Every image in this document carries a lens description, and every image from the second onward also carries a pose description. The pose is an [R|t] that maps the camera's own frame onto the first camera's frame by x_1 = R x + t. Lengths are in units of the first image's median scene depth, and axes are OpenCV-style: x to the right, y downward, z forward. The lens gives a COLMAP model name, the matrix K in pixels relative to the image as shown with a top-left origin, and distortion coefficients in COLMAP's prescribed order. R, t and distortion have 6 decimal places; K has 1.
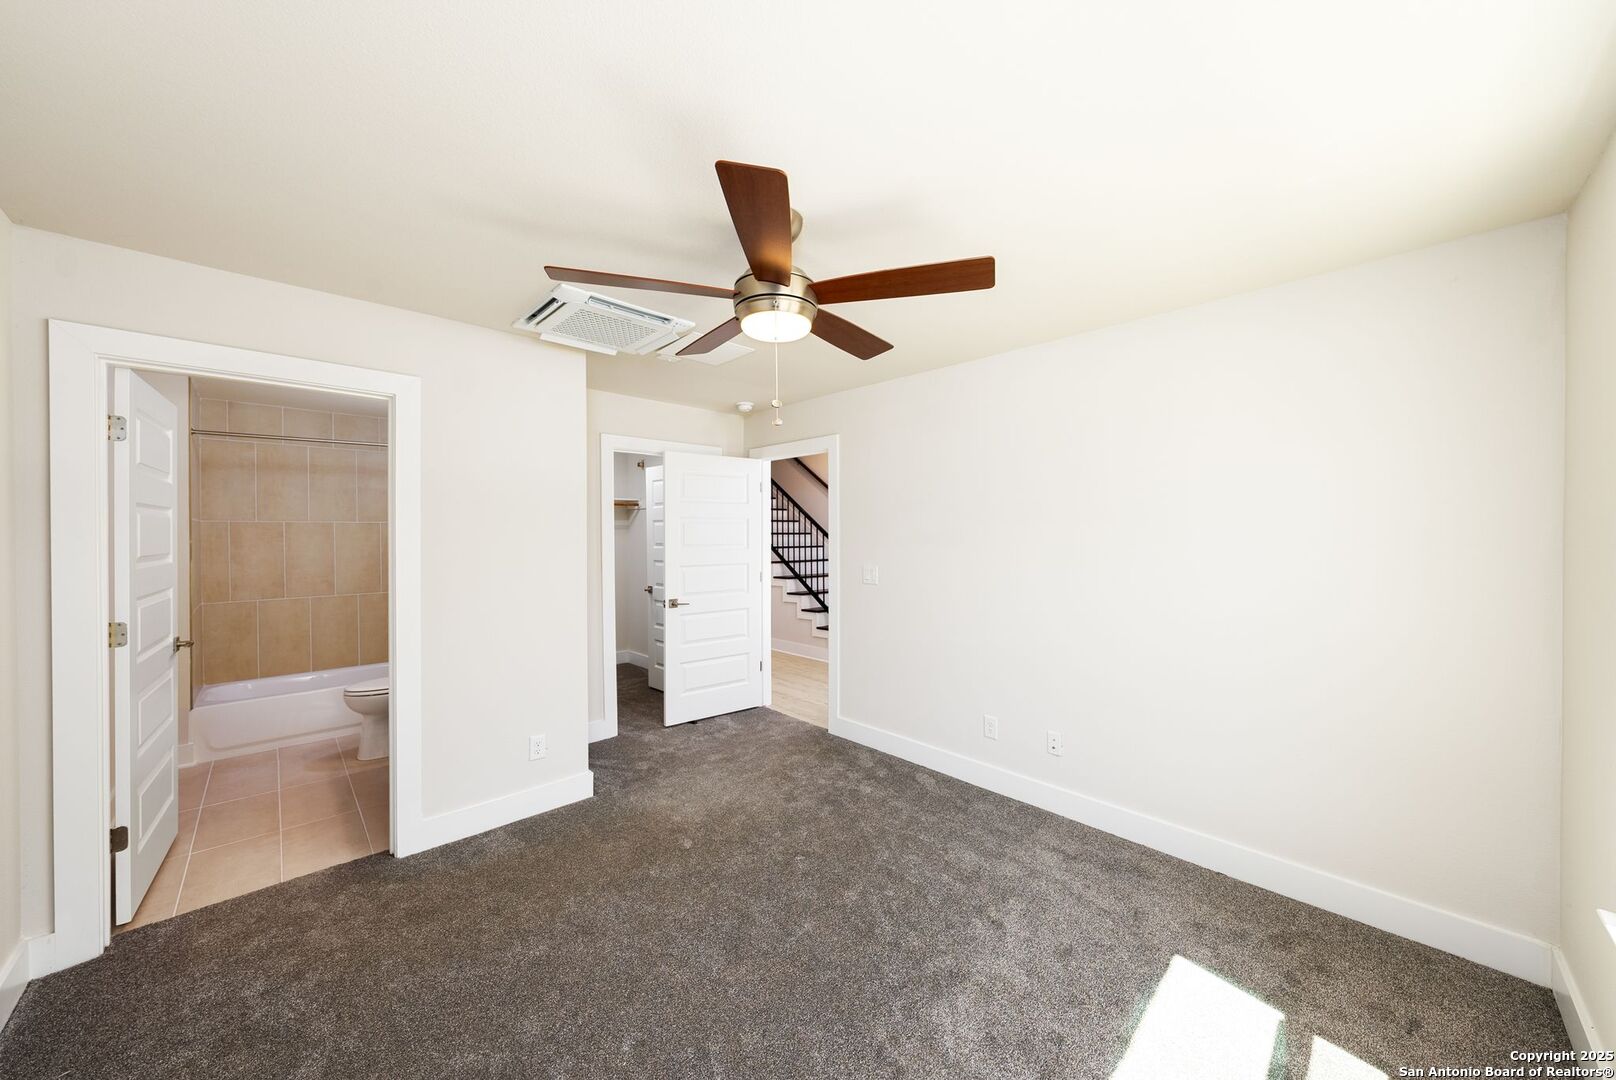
lens RADIAL K [[558.0, 0, 803.5], [0, 558.0, 543.3], [0, 0, 1]] dist [-0.002790, 0.000041]
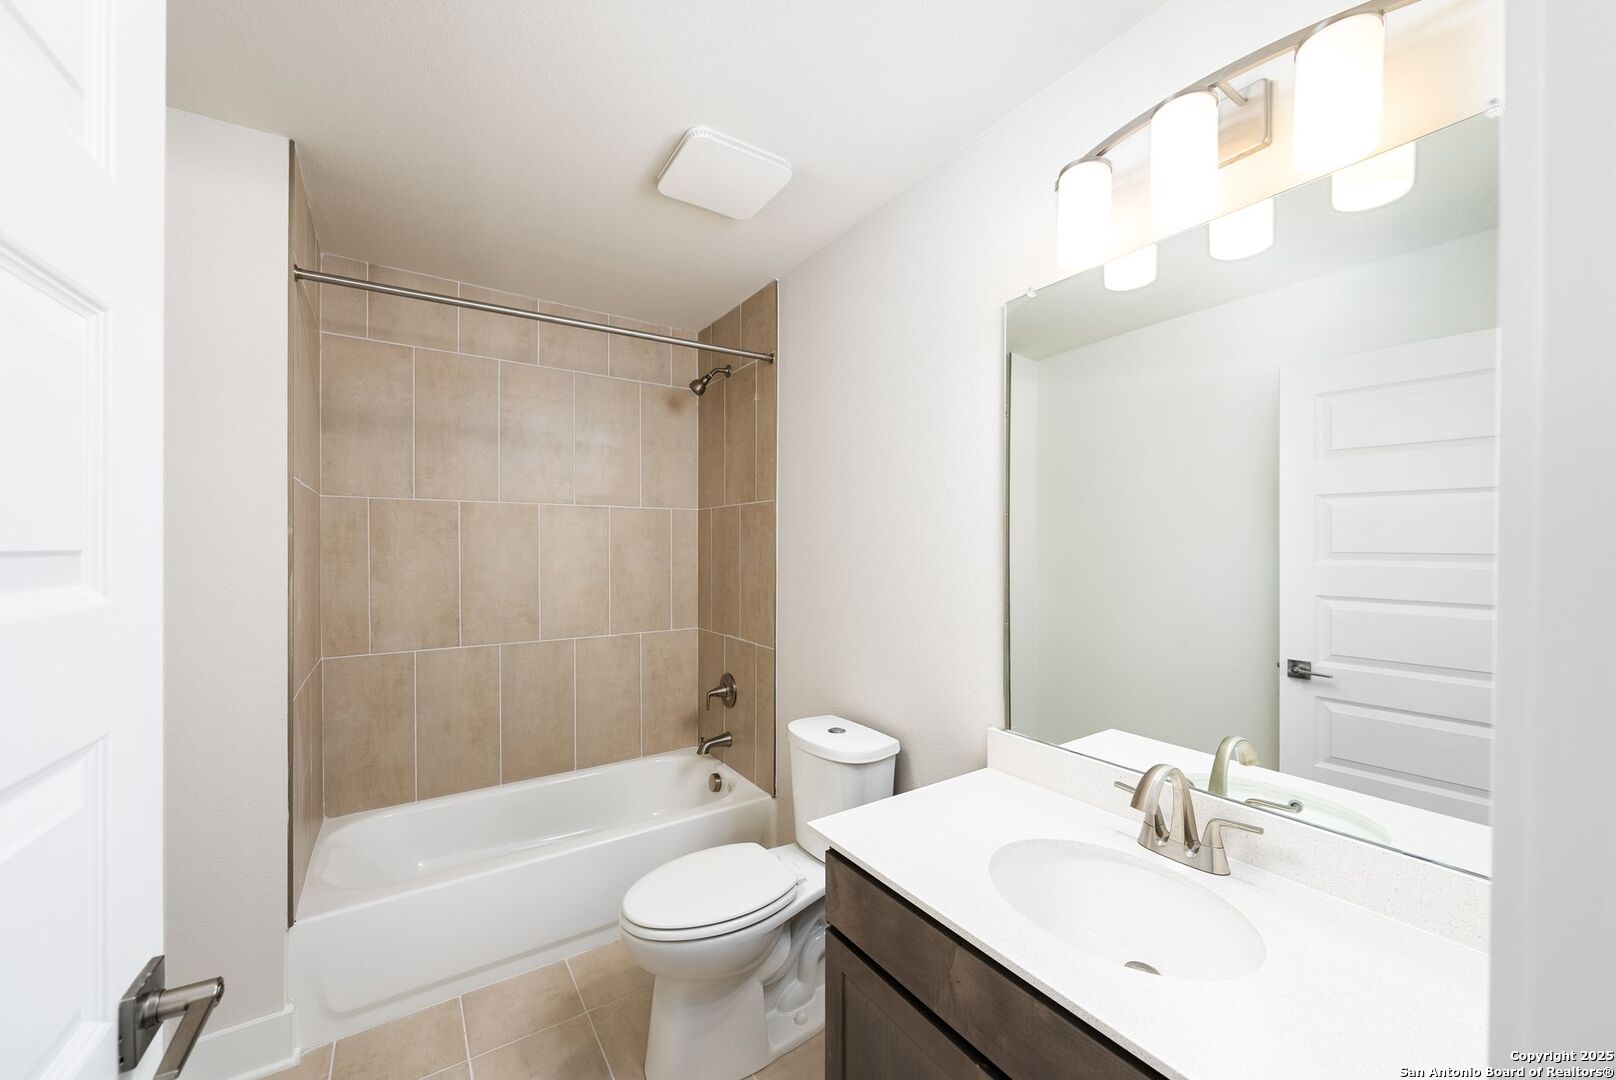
lens RADIAL K [[612.8, 0, 811.3], [0, 612.8, 549.4], [0, 0, 1]] dist [-0.001031, 0.000047]
pose [[0.985365, 0.006228, -0.170343, -0.526608], [-0.006427, 0.999979, -0.000620, 0.005764], [0.170335, 0.001706, 0.985385, 0.506113]]
